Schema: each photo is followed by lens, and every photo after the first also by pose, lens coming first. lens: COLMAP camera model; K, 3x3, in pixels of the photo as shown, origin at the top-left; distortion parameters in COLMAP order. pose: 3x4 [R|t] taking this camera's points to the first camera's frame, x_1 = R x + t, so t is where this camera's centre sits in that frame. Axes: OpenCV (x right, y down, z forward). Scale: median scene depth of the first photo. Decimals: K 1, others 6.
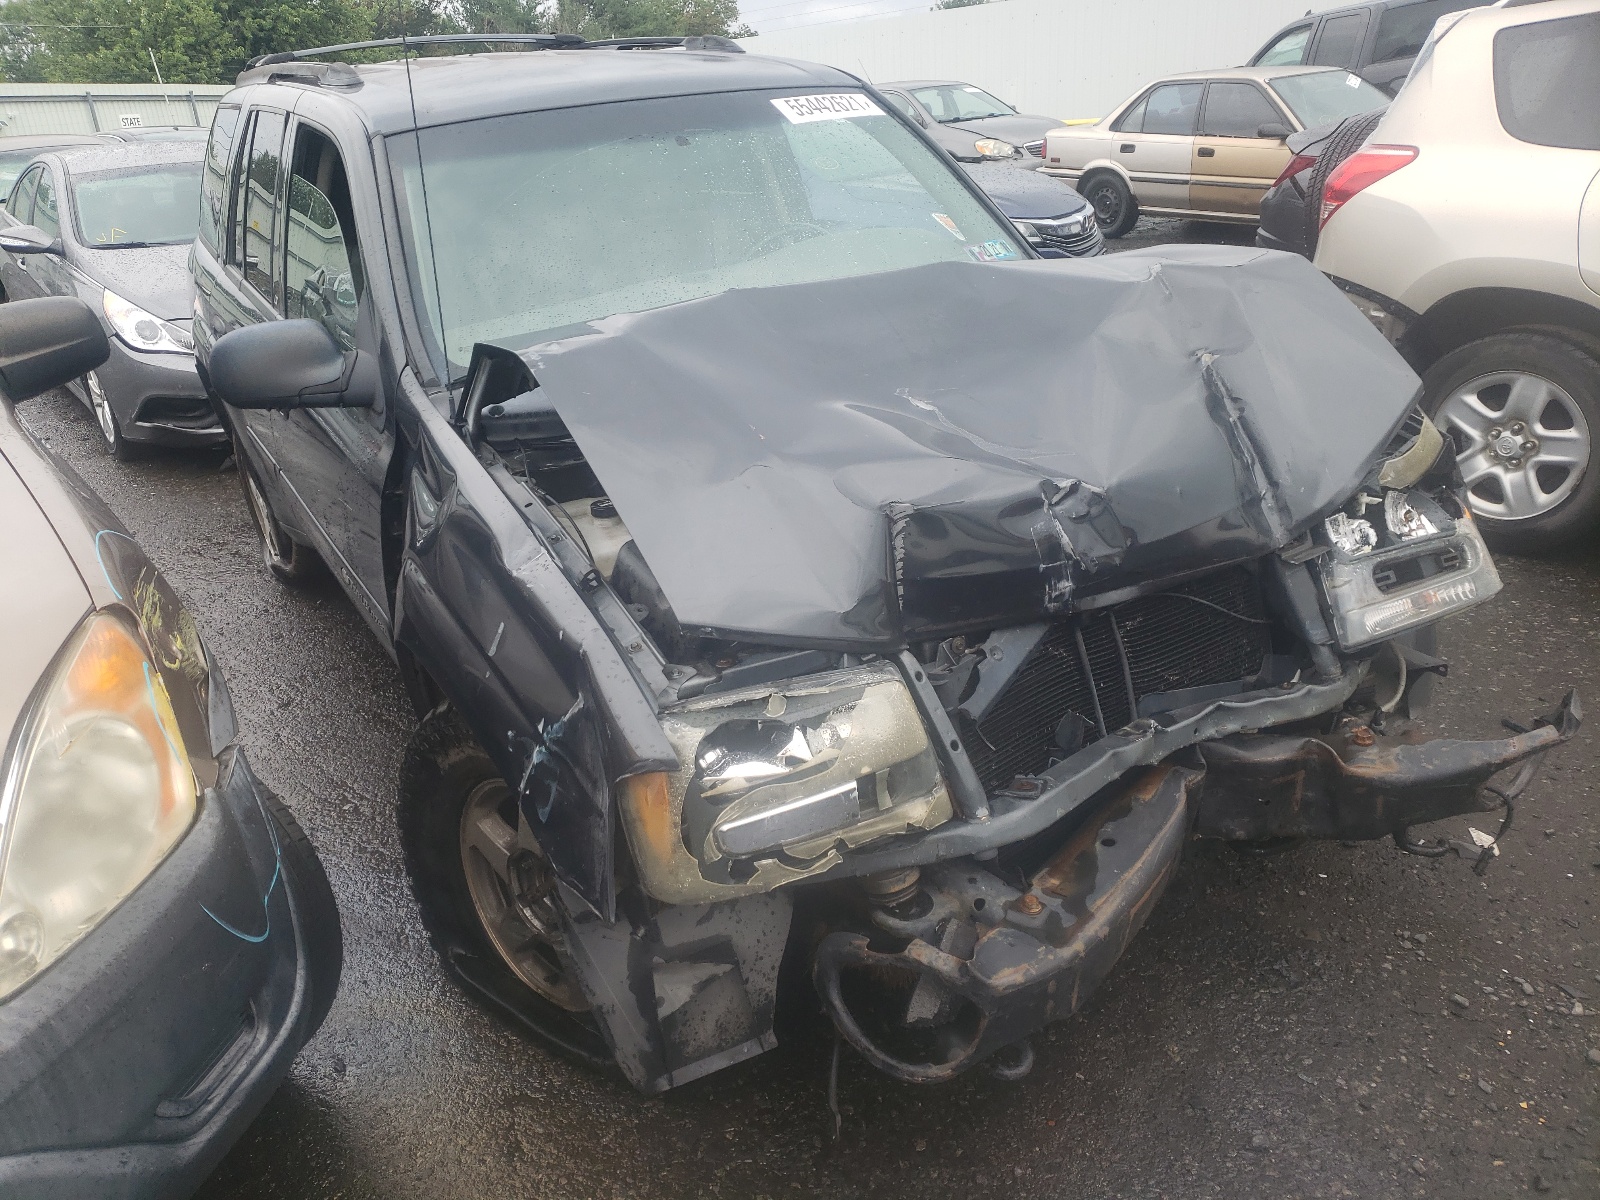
lens RADIAL K [[1208.6, 0, 796.5], [0, 1208.6, 609.0], [0, 0, 1]] dist [0.030770, 0.001068]
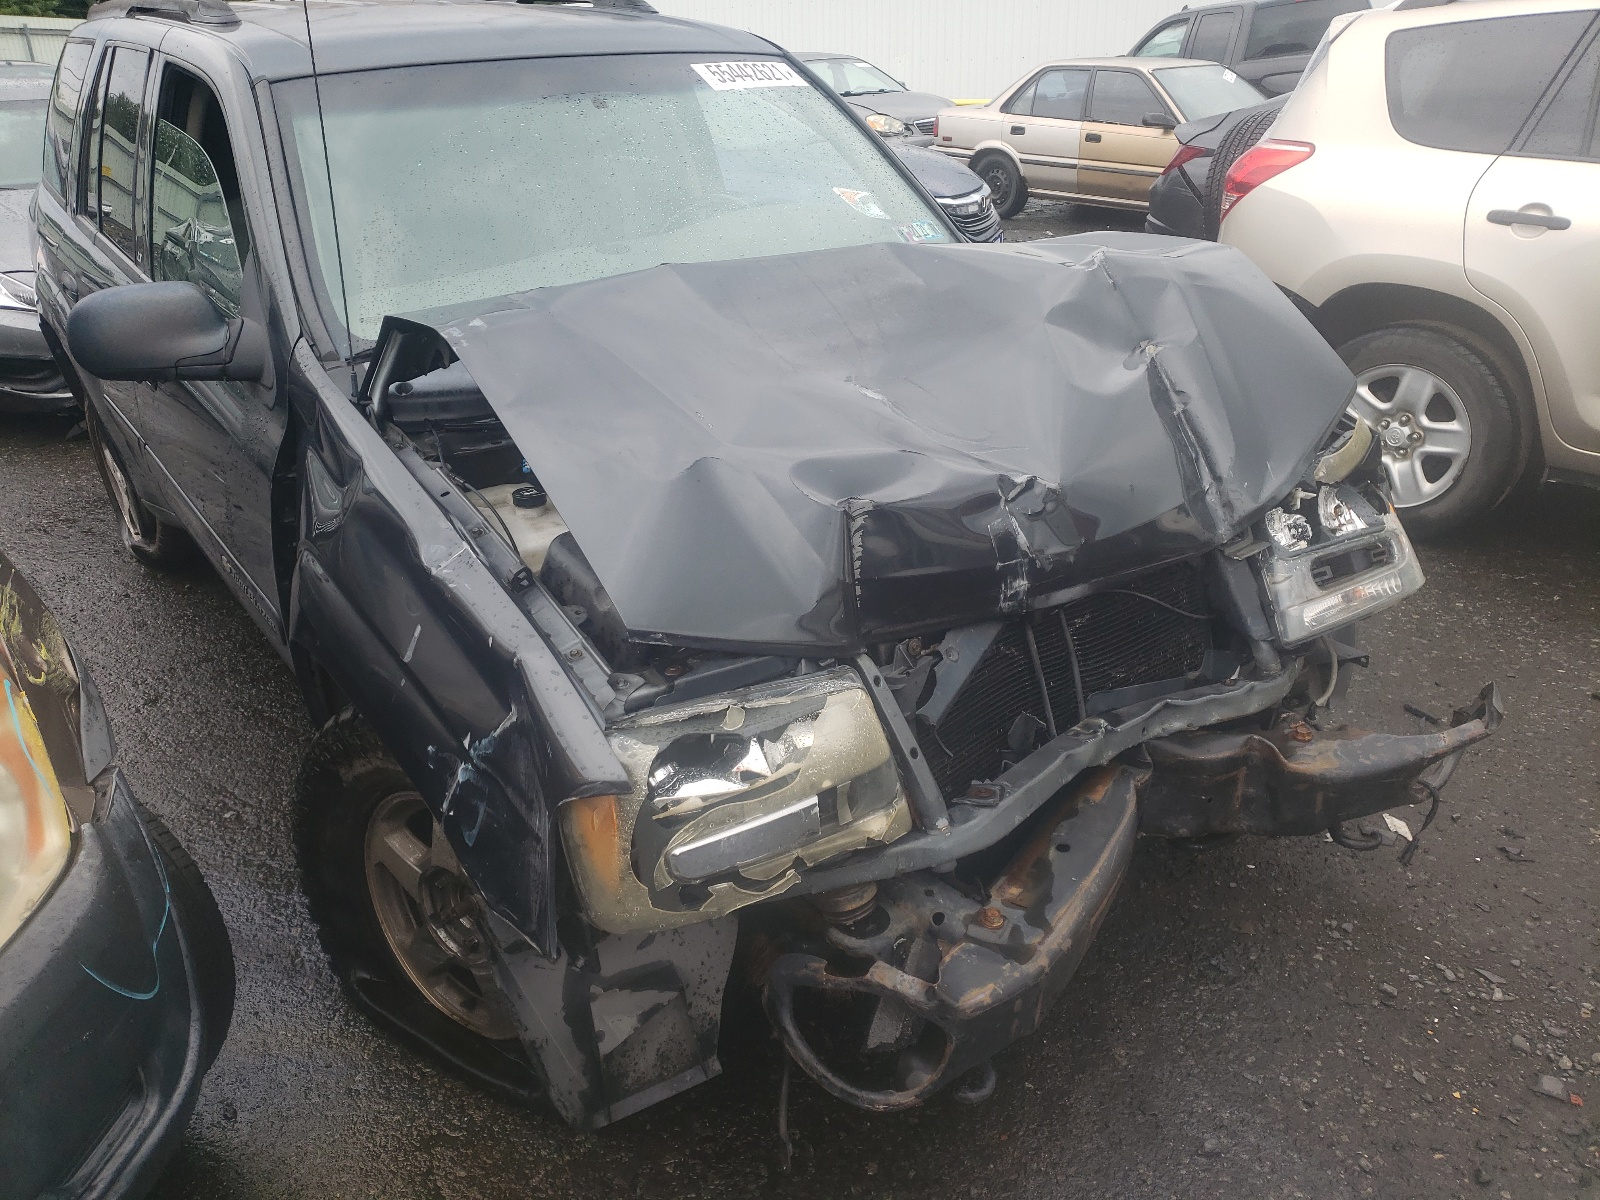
lens RADIAL K [[1213.8, 0, 819.8], [0, 1213.8, 593.5], [0, 0, 1]] dist [0.004817, 0.039522]
pose [[0.993432, -0.000405, 0.114422, -0.043351], [-0.000768, 0.999948, 0.010203, -0.019262], [-0.114421, -0.010224, 0.993380, 0.050934]]
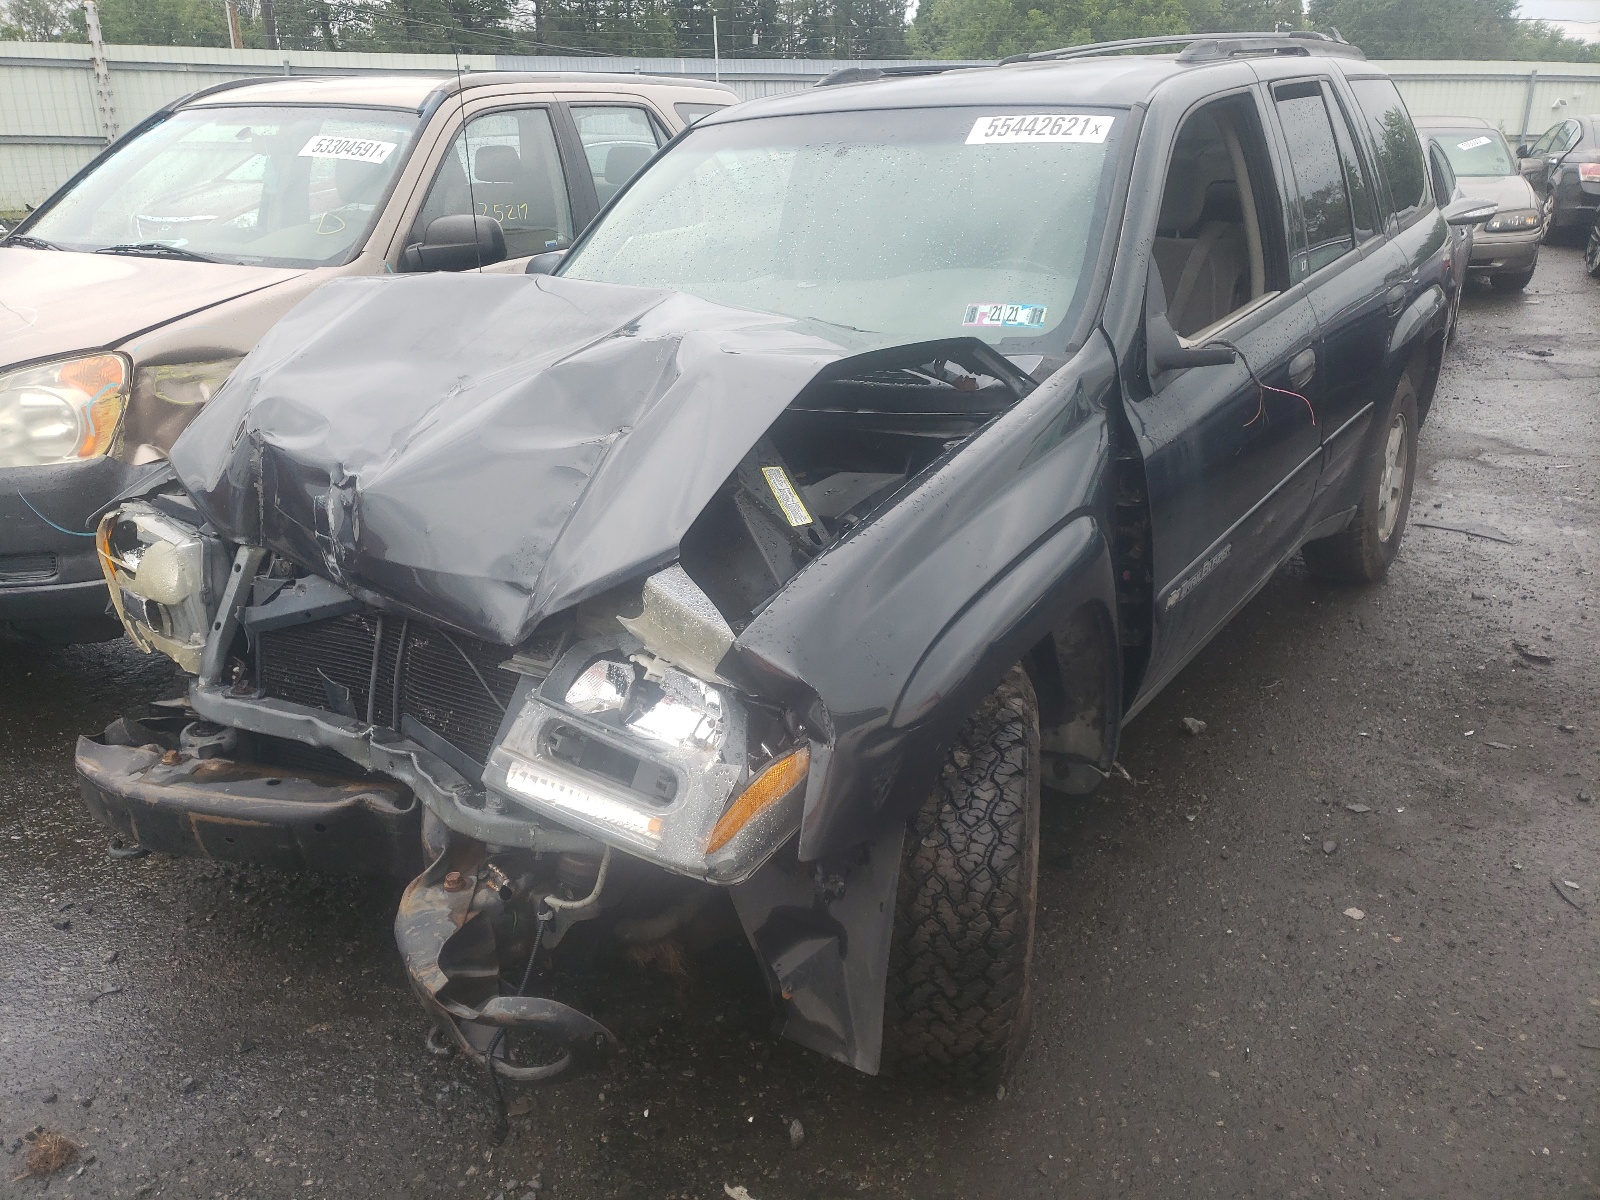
lens RADIAL K [[1208.6, 0, 796.5], [0, 1208.6, 609.0], [0, 0, 1]] dist [0.030770, 0.001068]
pose [[0.413251, 0.389359, -0.823179, 1.195518], [-0.375189, 0.896486, 0.235682, -0.360889], [0.829733, 0.211452, 0.516557, 0.704927]]
